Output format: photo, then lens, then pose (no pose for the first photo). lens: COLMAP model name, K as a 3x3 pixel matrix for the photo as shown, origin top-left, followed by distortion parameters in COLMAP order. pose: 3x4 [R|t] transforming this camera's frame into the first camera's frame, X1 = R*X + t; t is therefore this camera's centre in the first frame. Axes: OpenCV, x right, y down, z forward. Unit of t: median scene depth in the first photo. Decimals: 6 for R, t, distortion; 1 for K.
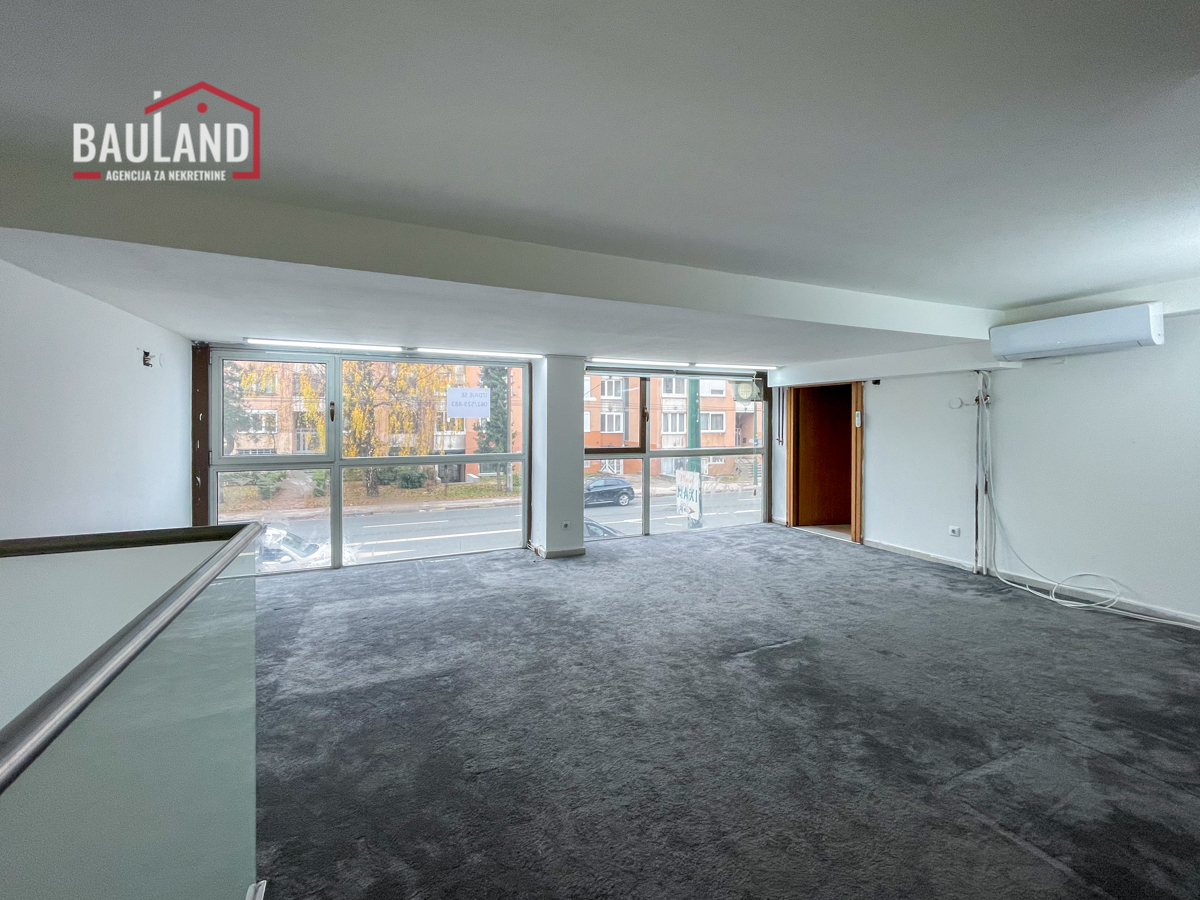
lens RADIAL K [[505.0, 0, 590.1], [0, 505.0, 419.4], [0, 0, 1]] dist [-0.001039, -0.000208]
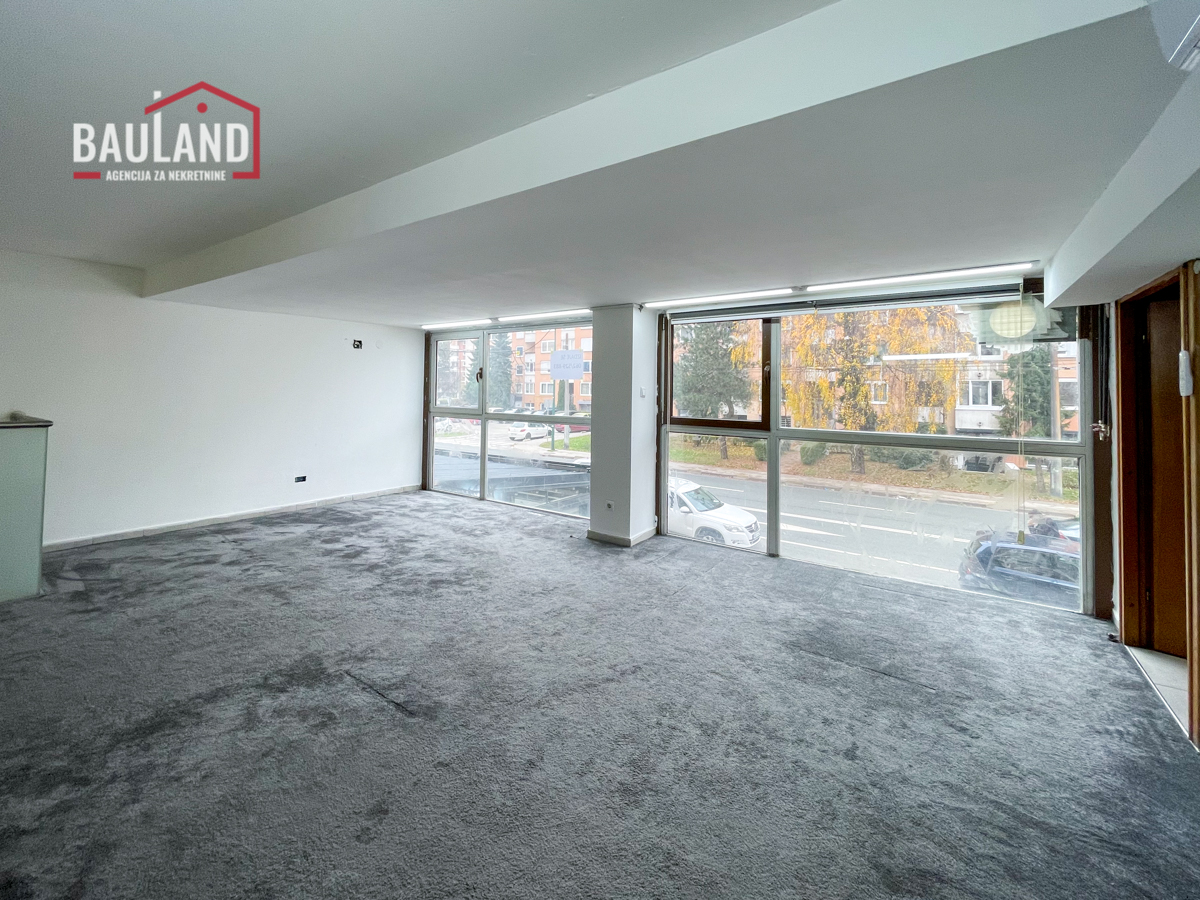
lens RADIAL K [[505.0, 0, 598.9], [0, 505.0, 367.7], [0, 0, 1]] dist [-0.001039, -0.000208]
pose [[0.520971, -0.031938, -0.852977, 0.670338], [-0.008343, 0.999062, -0.042503, 0.016167], [0.853534, 0.029259, 0.520216, 0.542441]]
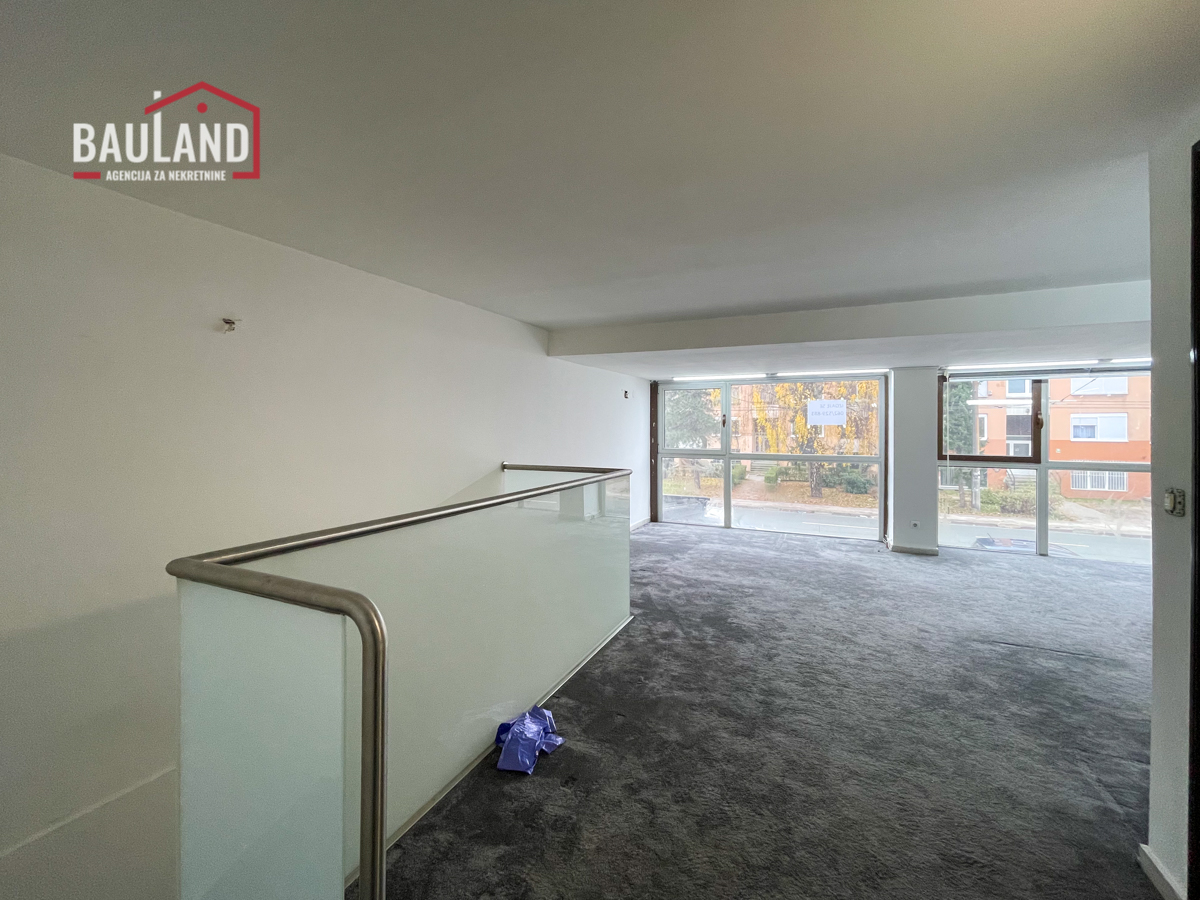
lens RADIAL K [[505.0, 0, 594.3], [0, 505.0, 424.4], [0, 0, 1]] dist [-0.001039, -0.000208]
pose [[0.650577, -0.000835, -0.759440, 0.325685], [0.000821, 1.000000, -0.000397, -0.003837], [0.759440, -0.000365, 0.650578, -0.219604]]
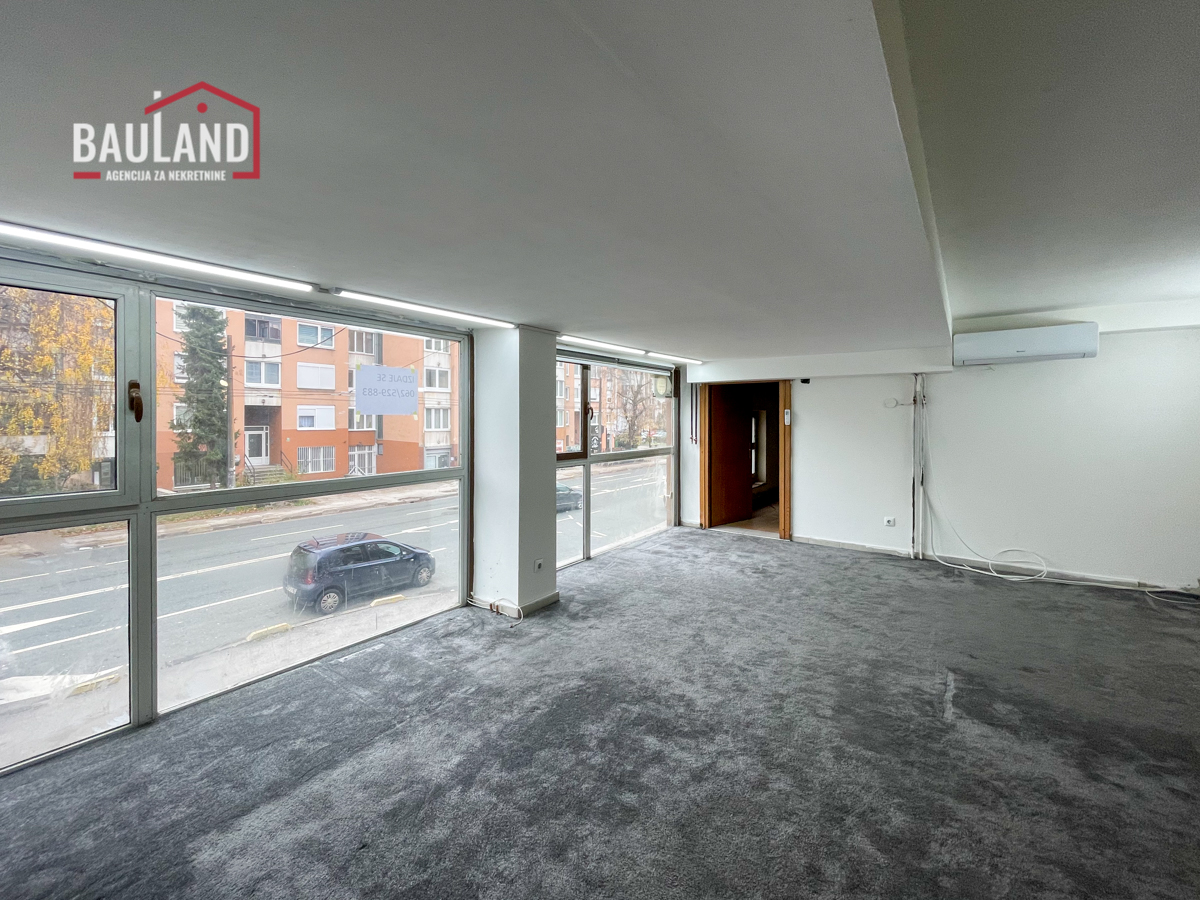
lens RADIAL K [[505.0, 0, 589.2], [0, 505.0, 419.9], [0, 0, 1]] dist [-0.001039, -0.000208]
pose [[0.872221, -0.001500, 0.489110, -0.338267], [-0.003130, 0.999958, 0.008649, -0.003040], [-0.489102, -0.009075, 0.872179, 0.342314]]
